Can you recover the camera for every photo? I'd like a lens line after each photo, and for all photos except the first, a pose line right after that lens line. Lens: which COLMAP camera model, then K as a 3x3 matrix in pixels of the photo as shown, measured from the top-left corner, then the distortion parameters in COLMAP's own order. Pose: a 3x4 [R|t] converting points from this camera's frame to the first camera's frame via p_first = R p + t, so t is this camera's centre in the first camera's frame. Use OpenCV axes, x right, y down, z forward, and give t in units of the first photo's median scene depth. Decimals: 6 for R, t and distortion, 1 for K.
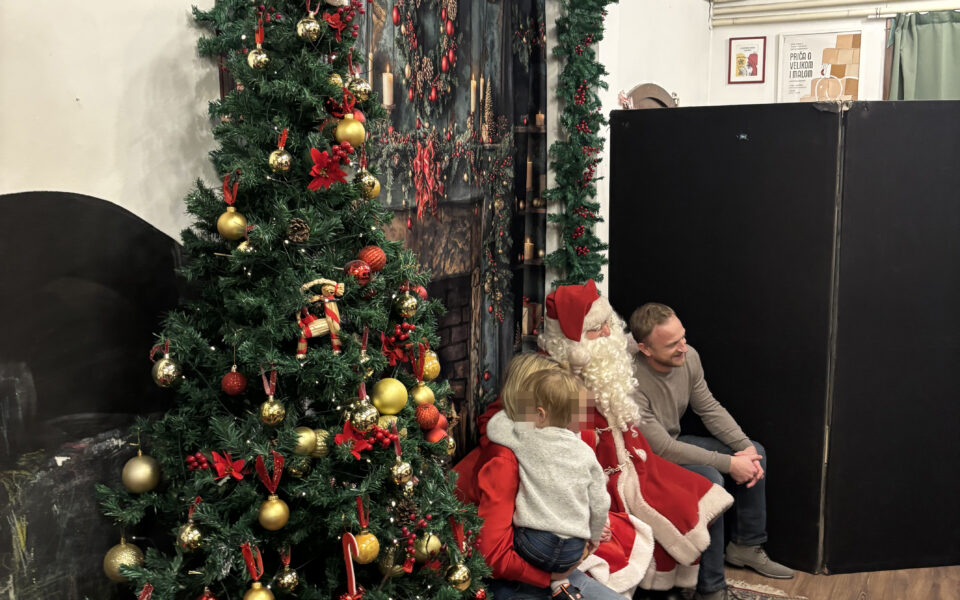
lens RADIAL K [[1018.8, 0, 480.0], [0, 1018.8, 300.0], [0, 0, 1]] dist [0.057127, 0.001899]
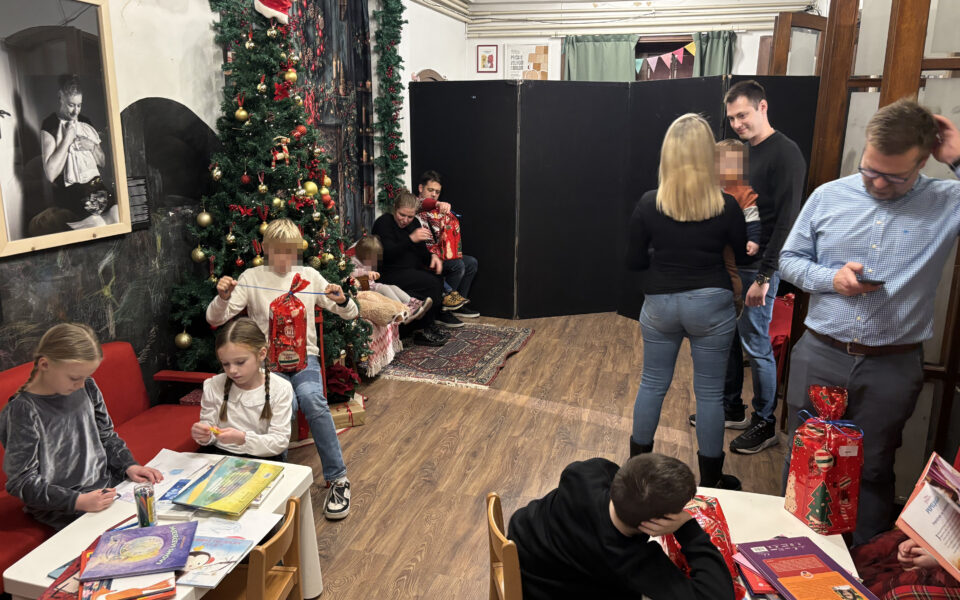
lens RADIAL K [[727.5, 0, 480.0], [0, 727.5, 300.0], [0, 0, 1]] dist [0.030791, -0.000246]
pose [[0.979450, -0.034168, 0.198771, -0.026184], [0.016328, 0.995744, 0.090705, 0.123092], [-0.201025, -0.085596, 0.975839, -0.483743]]
